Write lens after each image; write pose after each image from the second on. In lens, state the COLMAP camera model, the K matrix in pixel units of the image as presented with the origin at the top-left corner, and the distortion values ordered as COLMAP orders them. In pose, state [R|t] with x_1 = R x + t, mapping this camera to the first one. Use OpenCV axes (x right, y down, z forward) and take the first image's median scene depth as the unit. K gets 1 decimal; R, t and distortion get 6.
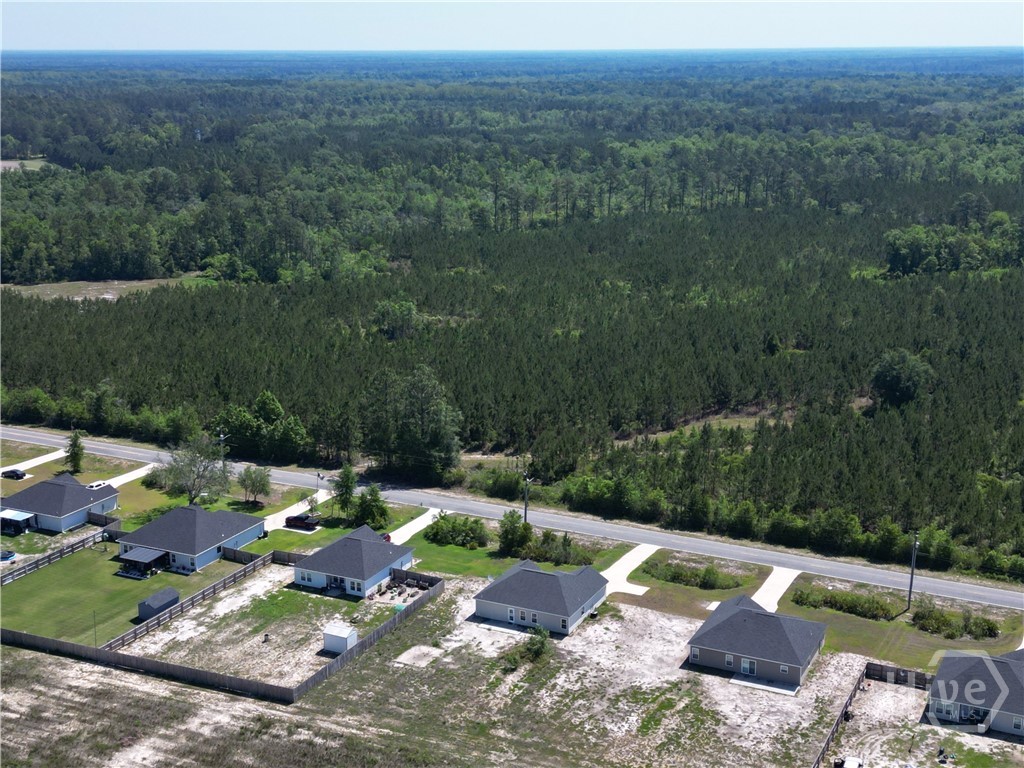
lens RADIAL K [[1342.1, 0, 508.1], [0, 1342.1, 380.5], [0, 0, 1]] dist [0.194809, -0.551940]
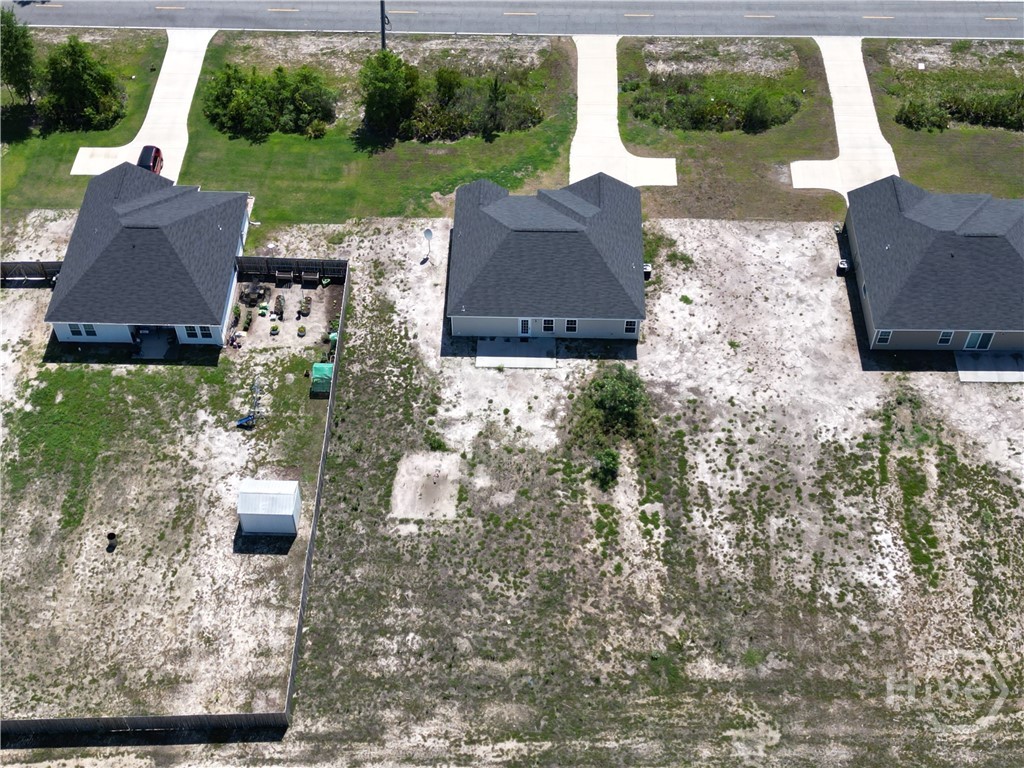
lens RADIAL K [[1342.1, 0, 508.1], [0, 1342.1, 380.5], [0, 0, 1]] dist [0.194809, -0.551940]
pose [[0.908157, -0.324353, 0.264664, -0.158718], [0.102500, 0.785252, 0.610633, -0.146517], [-0.405889, -0.527422, 0.746378, 0.595190]]
